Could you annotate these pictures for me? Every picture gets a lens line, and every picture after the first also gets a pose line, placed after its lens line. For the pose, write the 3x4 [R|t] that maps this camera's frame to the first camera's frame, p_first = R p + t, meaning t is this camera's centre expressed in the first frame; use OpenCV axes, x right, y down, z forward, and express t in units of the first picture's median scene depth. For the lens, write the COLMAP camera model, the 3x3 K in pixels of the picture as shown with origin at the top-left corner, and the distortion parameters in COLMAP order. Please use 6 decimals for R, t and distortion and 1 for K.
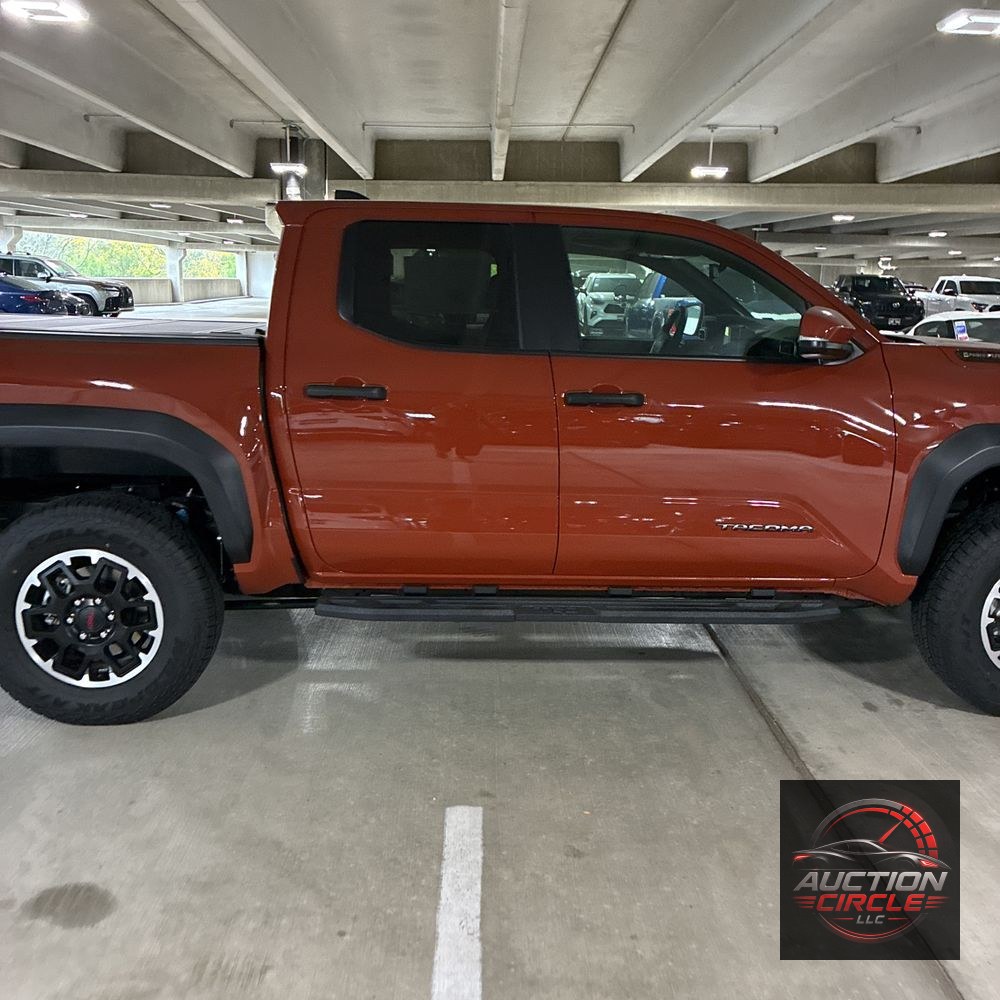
lens RADIAL K [[1016.3, 0, 518.9], [0, 1016.3, 504.4], [0, 0, 1]] dist [0.019786, 0.017542]
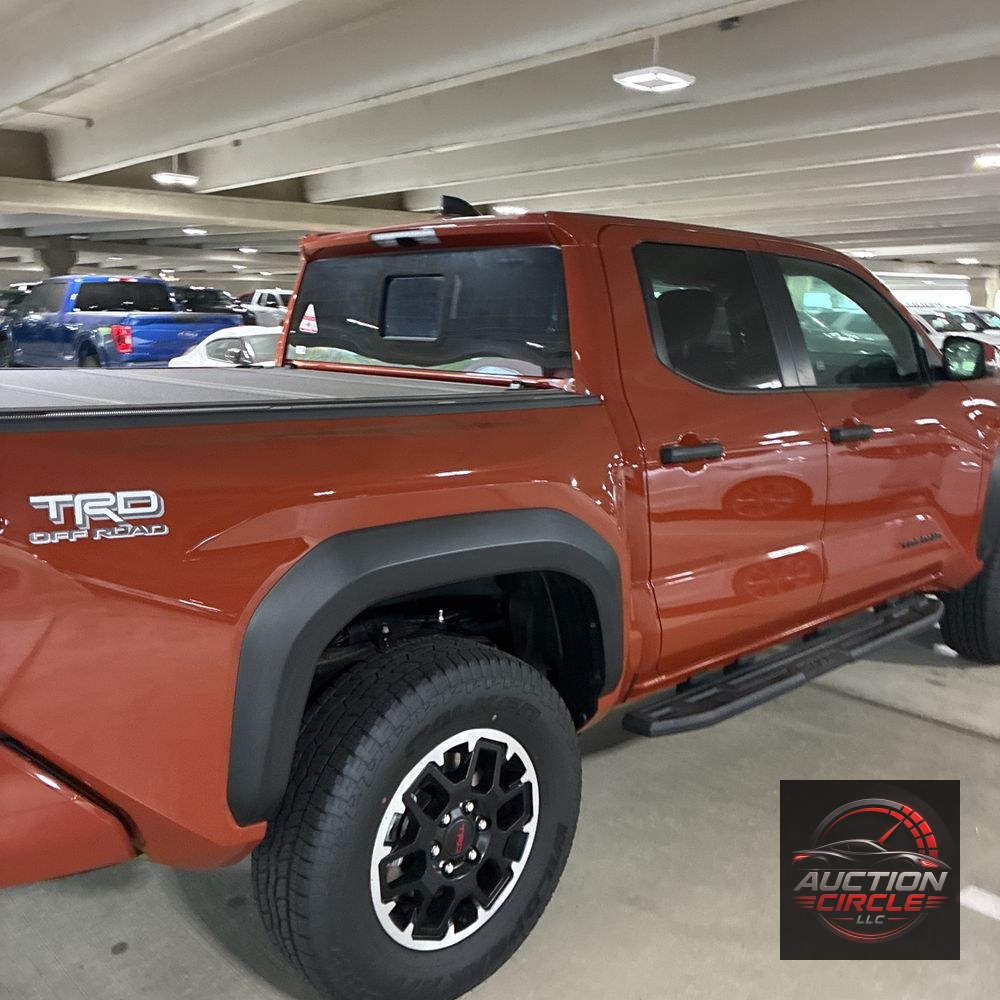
lens RADIAL K [[1004.6, 0, 502.5], [0, 1004.6, 481.8], [0, 0, 1]] dist [0.017378, -0.009854]
pose [[0.753308, -0.115745, 0.647403, -0.248748], [0.133890, 0.990766, 0.021340, -0.038524], [-0.643895, 0.070606, 0.761849, 0.151278]]
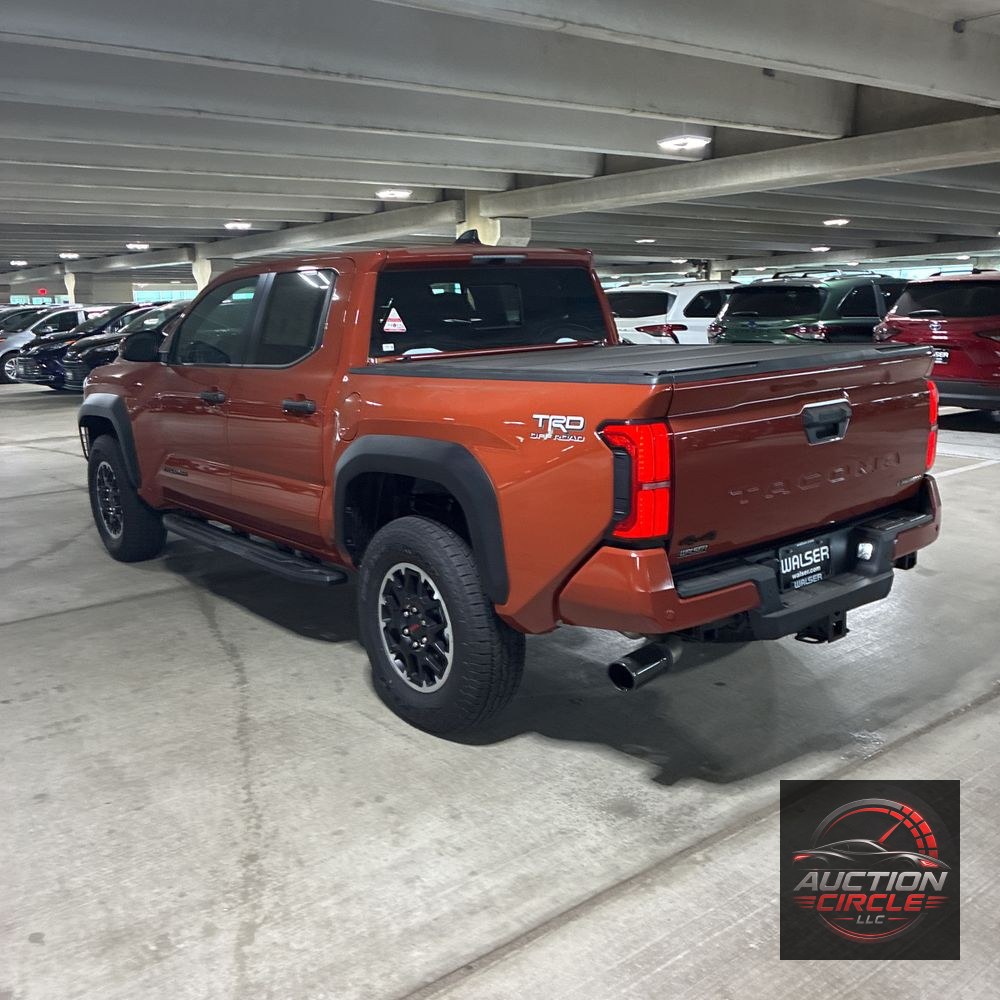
lens RADIAL K [[998.0, 0, 494.1], [0, 998.0, 470.9], [0, 0, 1]] dist [0.019666, -0.025342]
pose [[-0.594405, -0.138200, 0.792201, -0.414018], [0.180442, 0.937081, 0.298864, -0.144357], [-0.783660, 0.320592, -0.532069, 0.621834]]
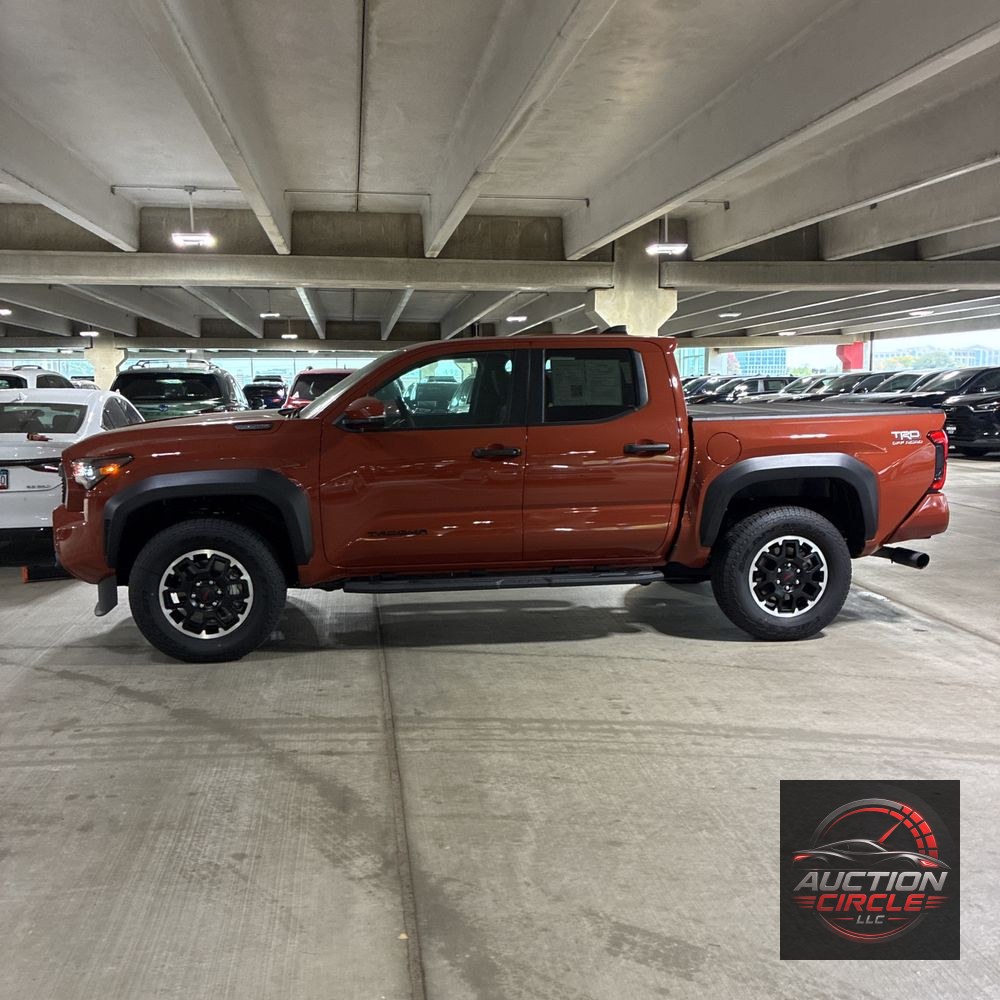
lens RADIAL K [[991.6, 0, 481.9], [0, 991.6, 499.8], [0, 0, 1]] dist [-0.004749, -0.025845]
pose [[-0.994876, -0.006510, -0.100890, 0.077257], [-0.038376, 0.947554, 0.317282, -0.200820], [0.093533, 0.319528, -0.942949, 0.953211]]
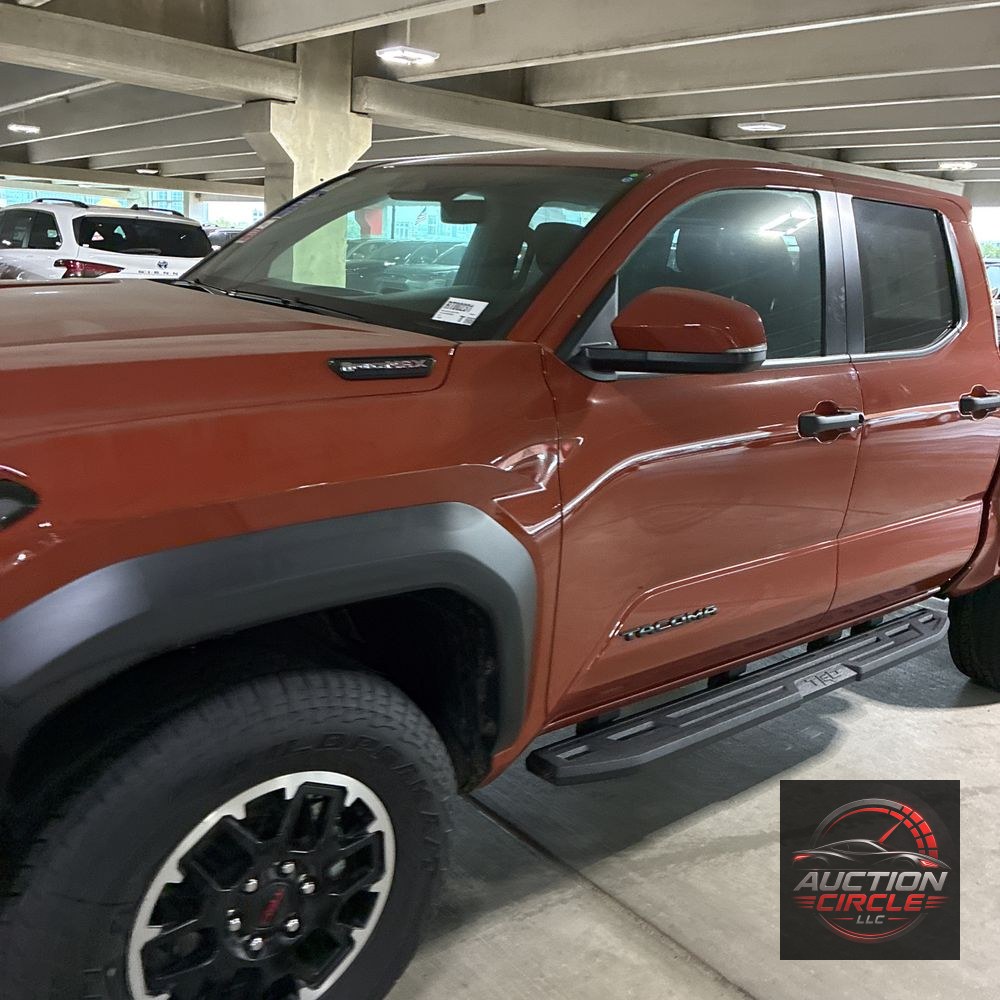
lens RADIAL K [[1003.4, 0, 473.8], [0, 1003.4, 502.4], [0, 0, 1]] dist [0.009314, -0.013678]
pose [[-0.792940, 0.064755, -0.605849, 0.226633], [-0.214453, 0.901051, 0.376985, -0.117605], [0.570312, 0.428852, -0.700593, 0.596025]]
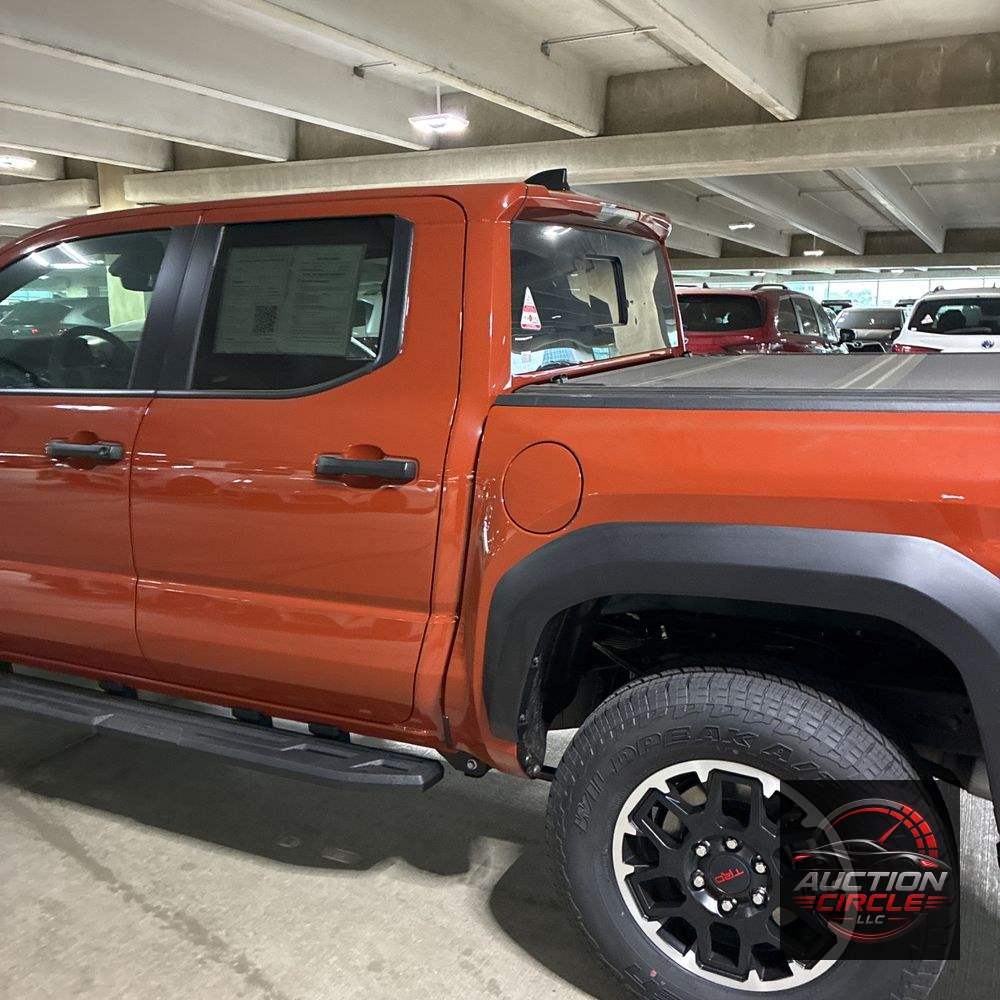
lens RADIAL K [[1000.2, 0, 500.0], [0, 1000.2, 500.0], [0, 0, 1]] dist [0.017872, -0.014075]
pose [[-0.879767, -0.103569, 0.463987, -0.180569], [0.085721, 0.925426, 0.369105, -0.133449], [-0.467614, 0.364500, -0.805281, 0.622261]]
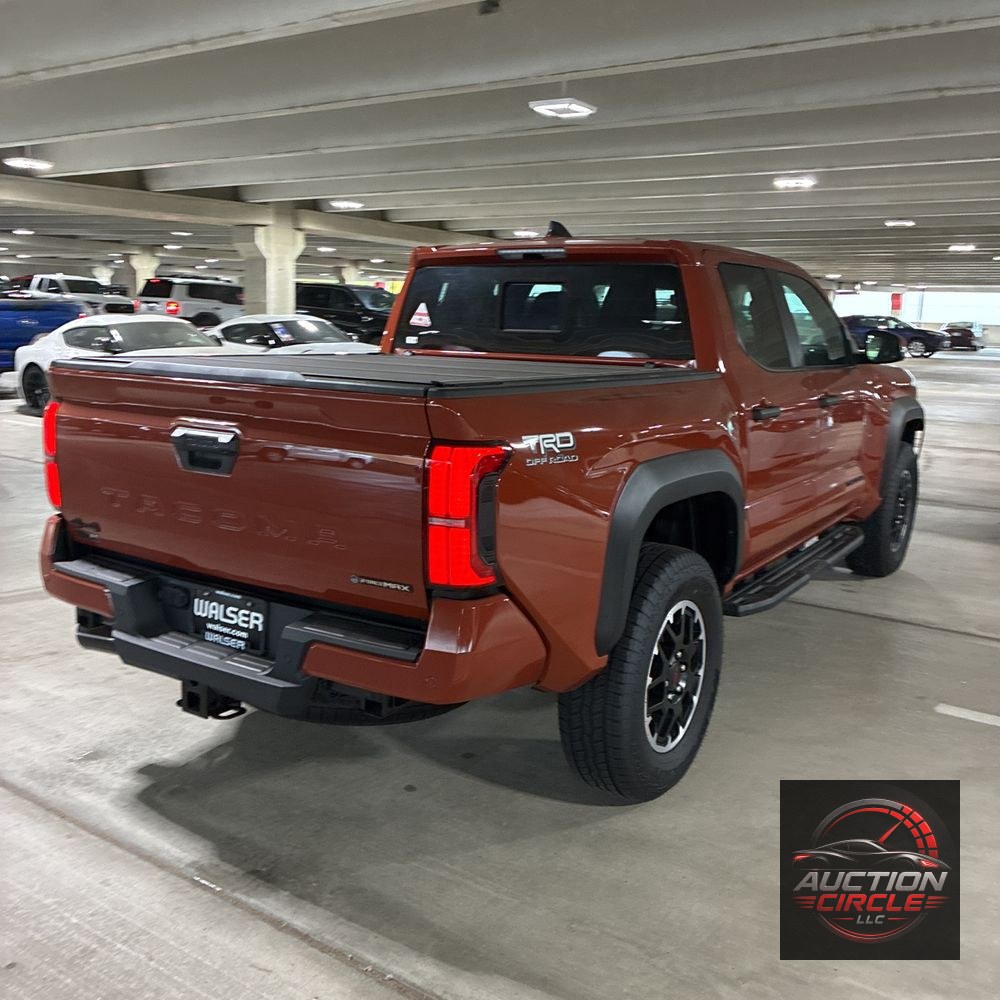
lens RADIAL K [[1004.6, 0, 502.5], [0, 1004.6, 481.8], [0, 0, 1]] dist [0.017378, -0.009854]
pose [[0.577003, -0.143653, 0.804009, -0.390445], [0.153495, 0.985943, 0.066003, -0.047711], [-0.802189, 0.085327, 0.590942, 0.177441]]
